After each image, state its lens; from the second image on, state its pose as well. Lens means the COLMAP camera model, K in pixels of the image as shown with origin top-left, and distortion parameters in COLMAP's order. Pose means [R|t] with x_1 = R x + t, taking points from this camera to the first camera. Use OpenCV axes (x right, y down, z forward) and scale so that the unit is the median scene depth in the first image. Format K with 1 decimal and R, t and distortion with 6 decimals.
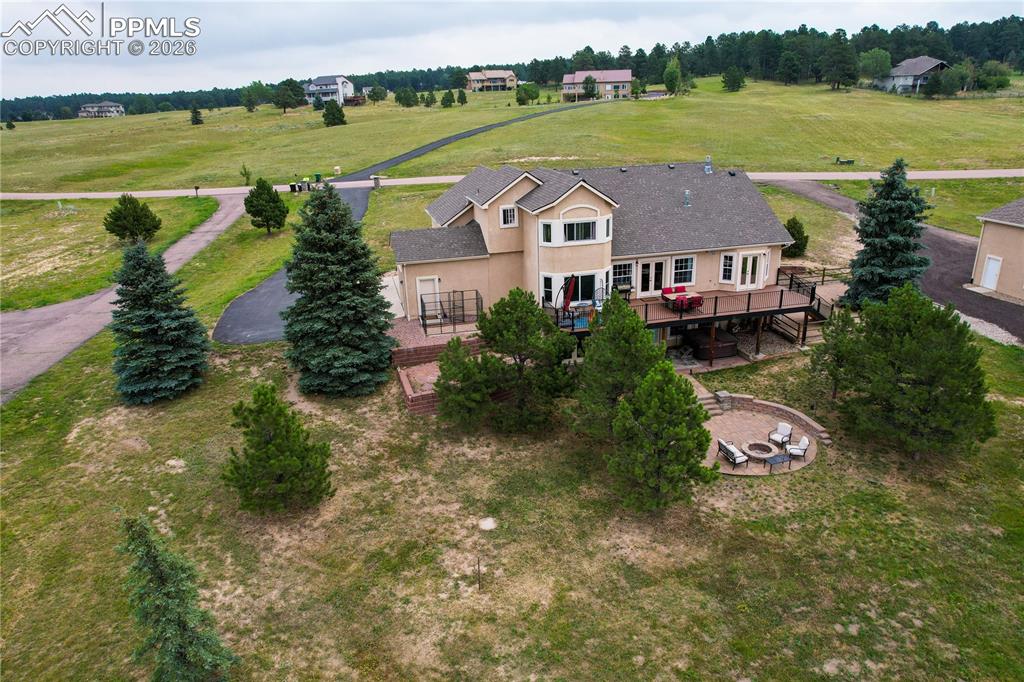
lens RADIAL K [[662.9, 0, 512.0], [0, 662.9, 341.0], [0, 0, 1]] dist [-0.076096, 0.064718]
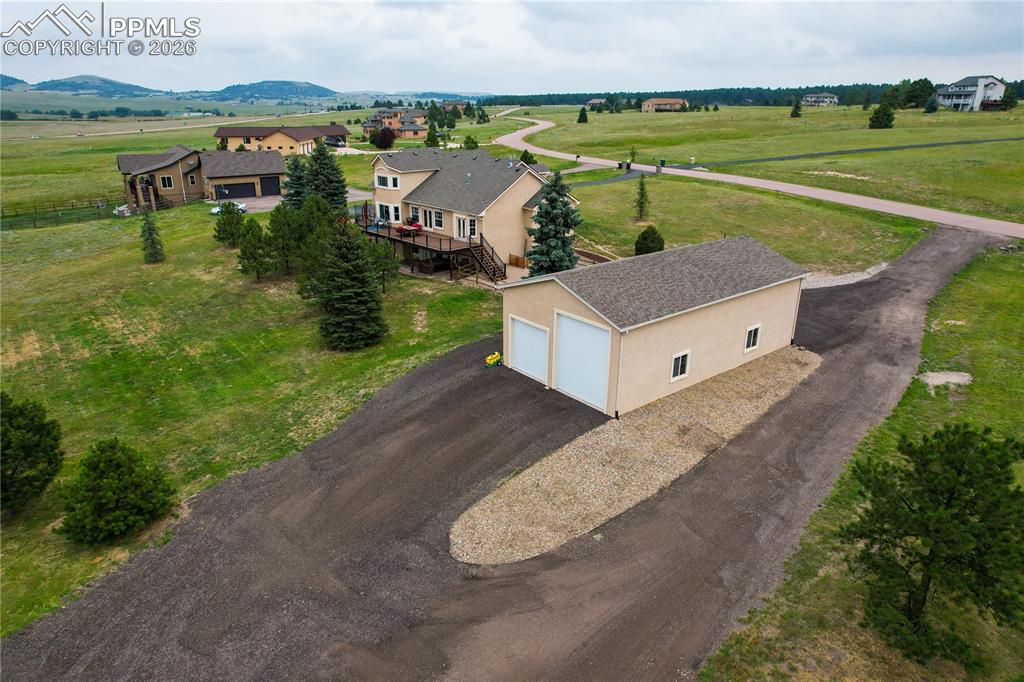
lens RADIAL K [[662.9, 0, 512.0], [0, 662.9, 341.0], [0, 0, 1]] dist [-0.076096, 0.064718]
pose [[0.390688, 0.354362, -0.849582, 0.971638], [-0.336732, 0.913984, 0.226374, -0.138558], [0.856723, 0.197640, 0.476408, 0.210963]]
